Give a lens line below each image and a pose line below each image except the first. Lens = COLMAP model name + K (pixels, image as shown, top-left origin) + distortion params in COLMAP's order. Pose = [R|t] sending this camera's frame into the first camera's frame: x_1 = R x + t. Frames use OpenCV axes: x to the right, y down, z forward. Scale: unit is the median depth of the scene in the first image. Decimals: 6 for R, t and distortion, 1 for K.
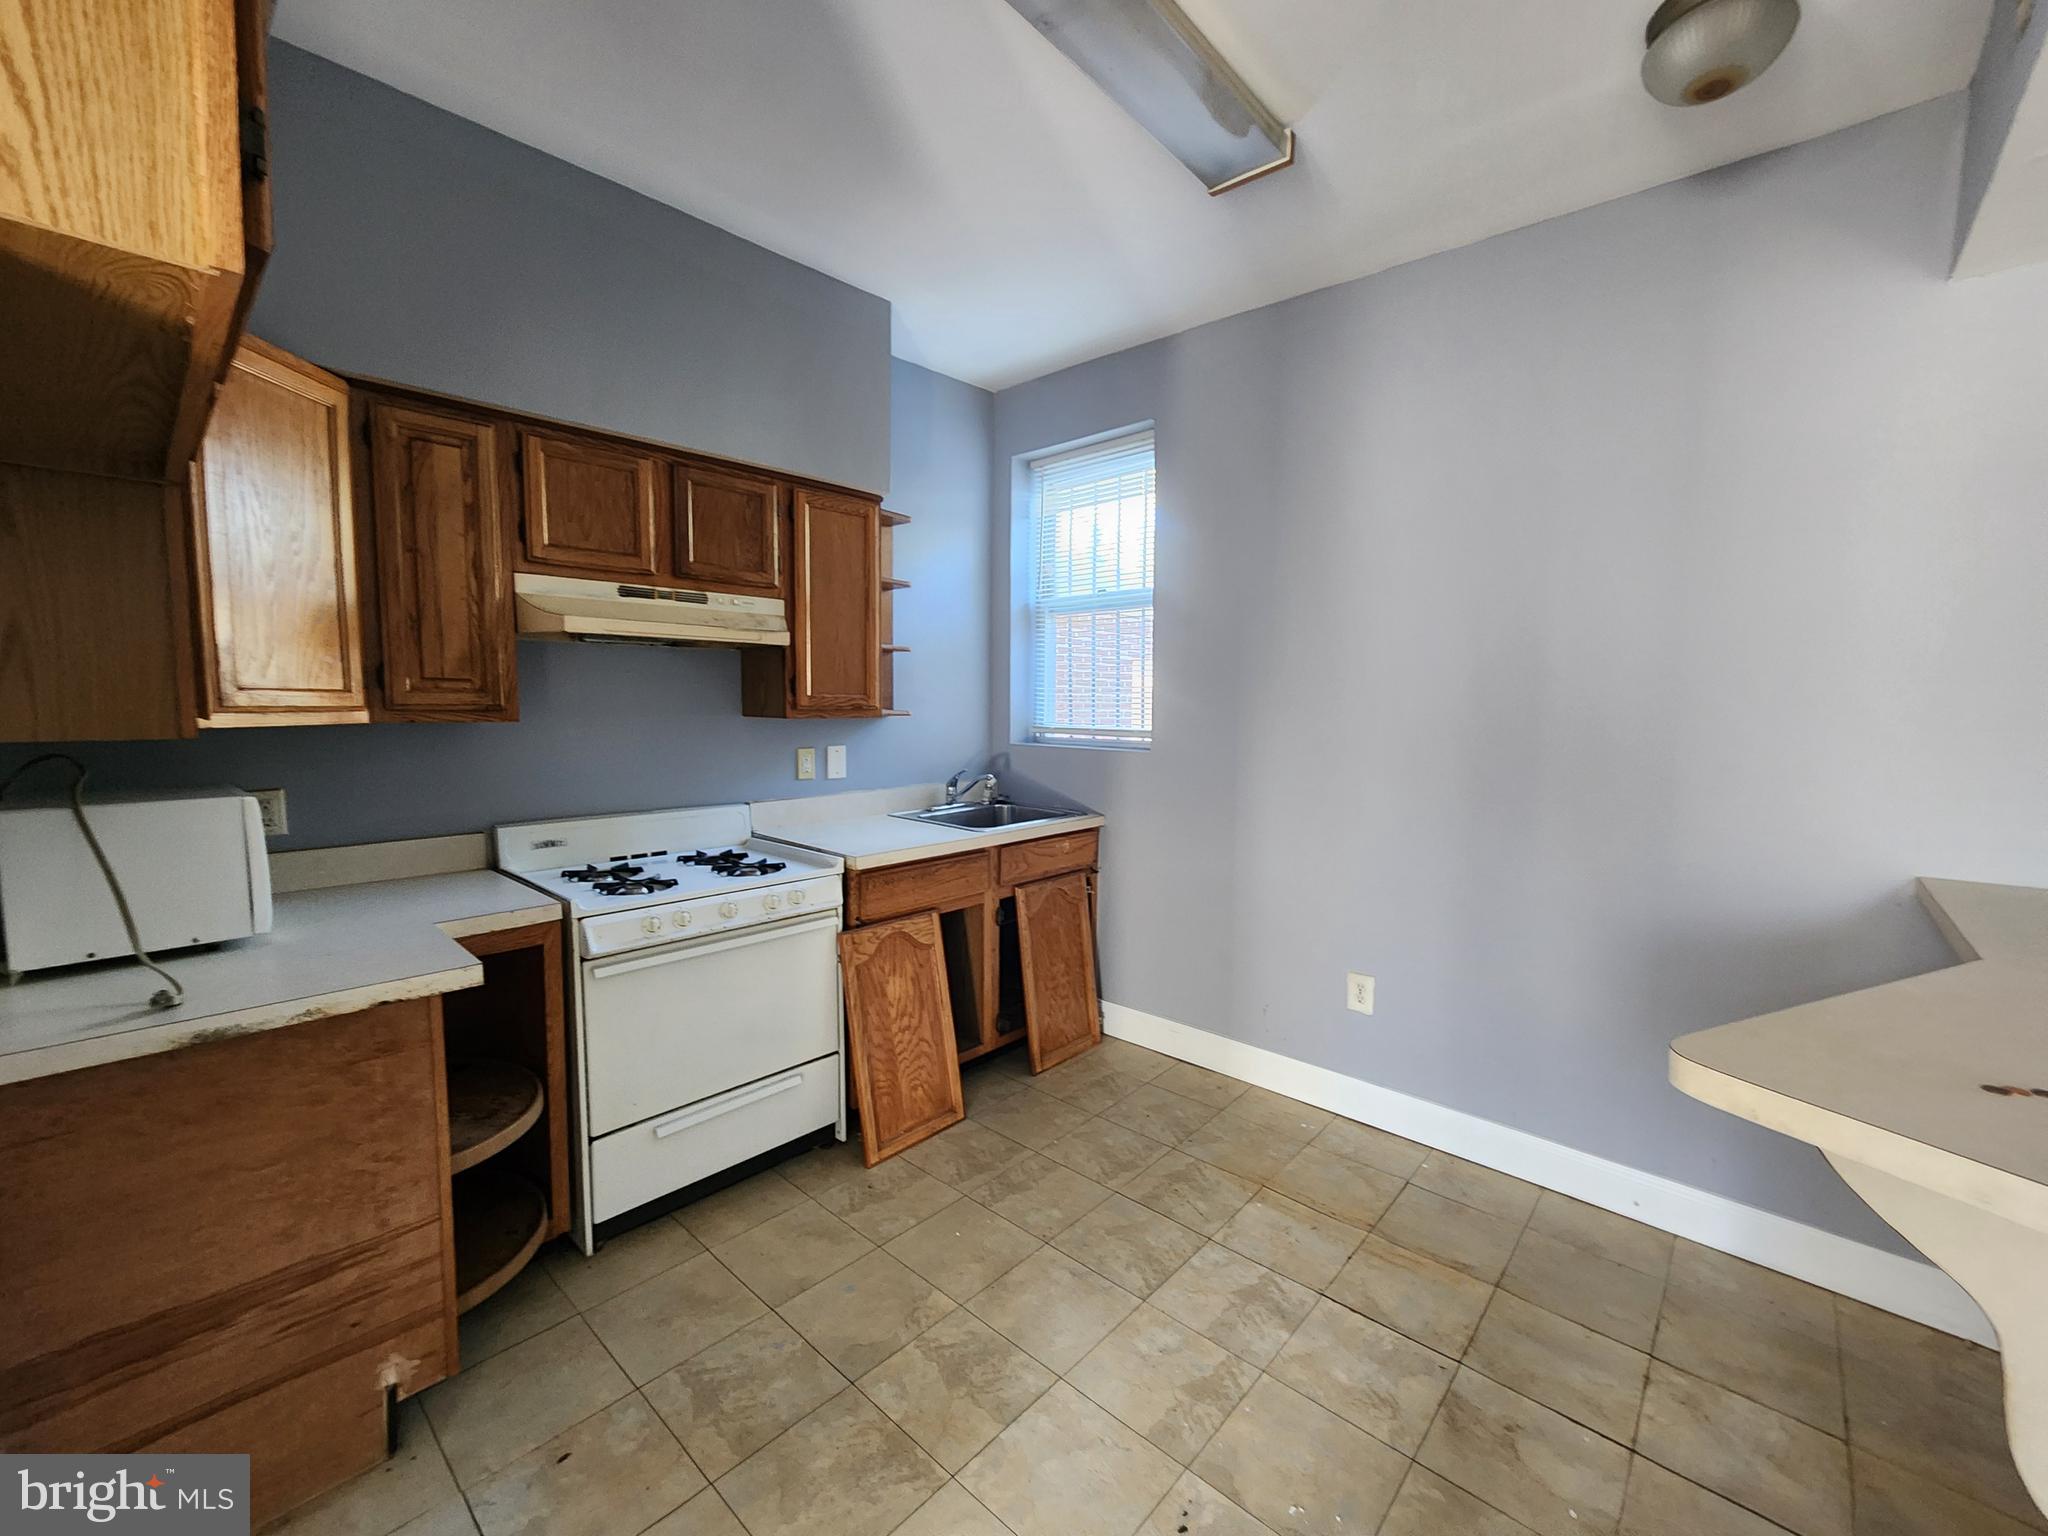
lens RADIAL K [[819.6, 0, 1027.4], [0, 819.6, 773.2], [0, 0, 1]] dist [-0.000695, 0.000142]
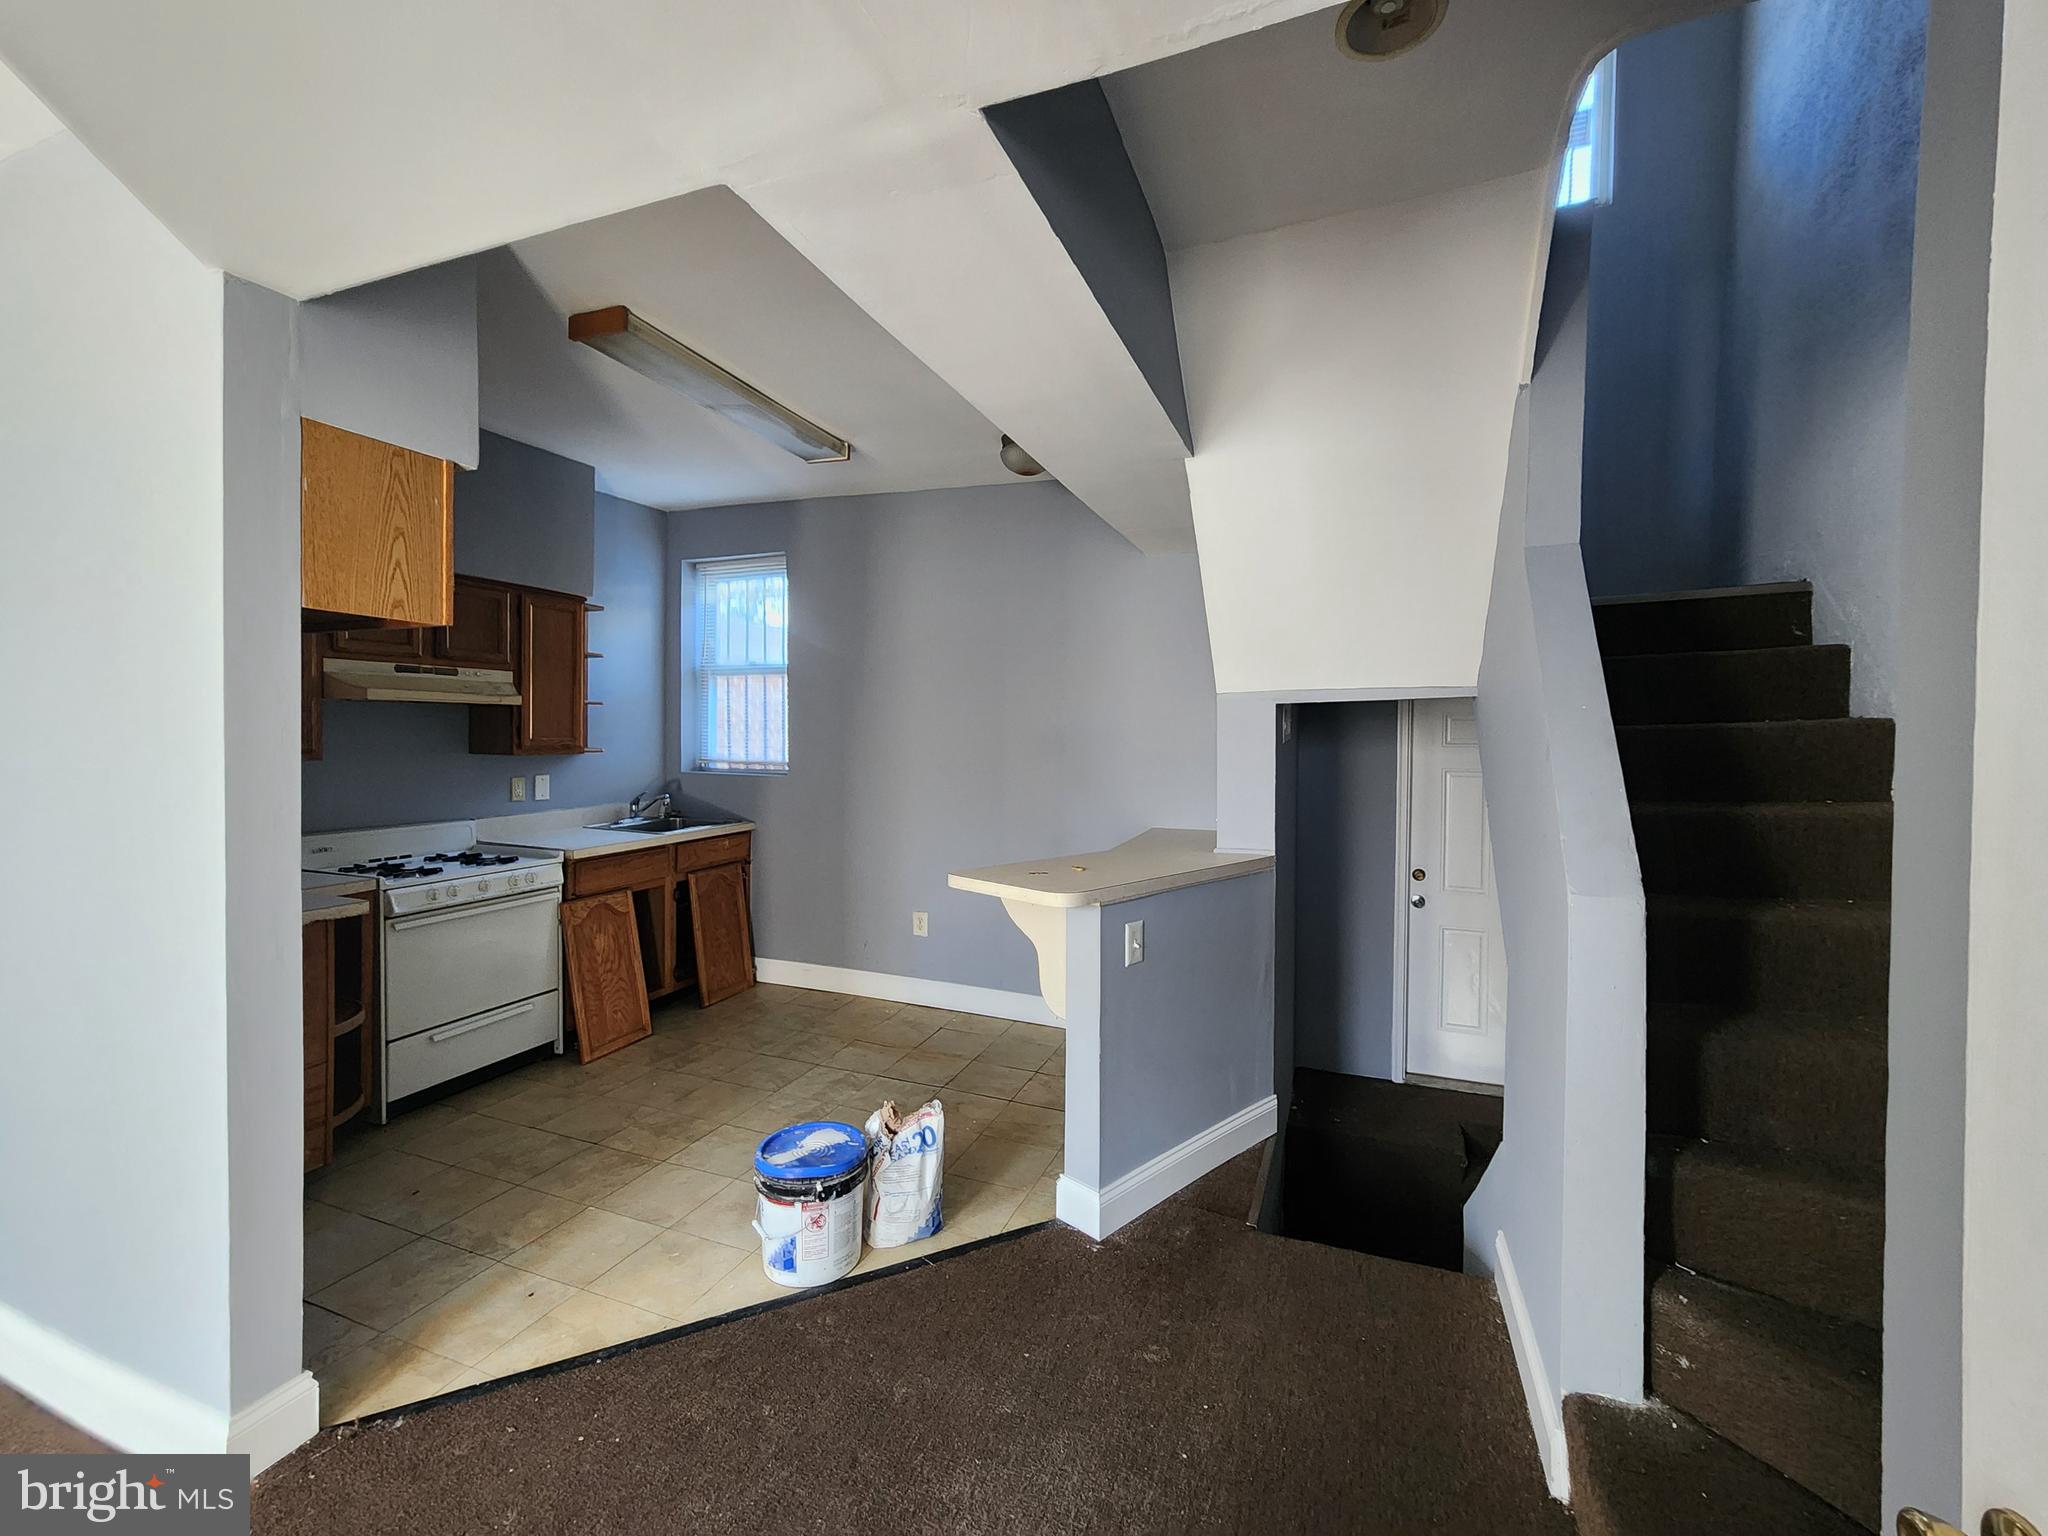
lens RADIAL K [[850.4, 0, 1015.2], [0, 850.4, 749.9], [0, 0, 1]] dist [-0.002026, -0.000132]
pose [[0.931318, -0.006009, 0.364158, -0.025180], [0.028742, 0.997958, -0.057041, 0.030943], [-0.363072, 0.063590, 0.929589, -0.654368]]
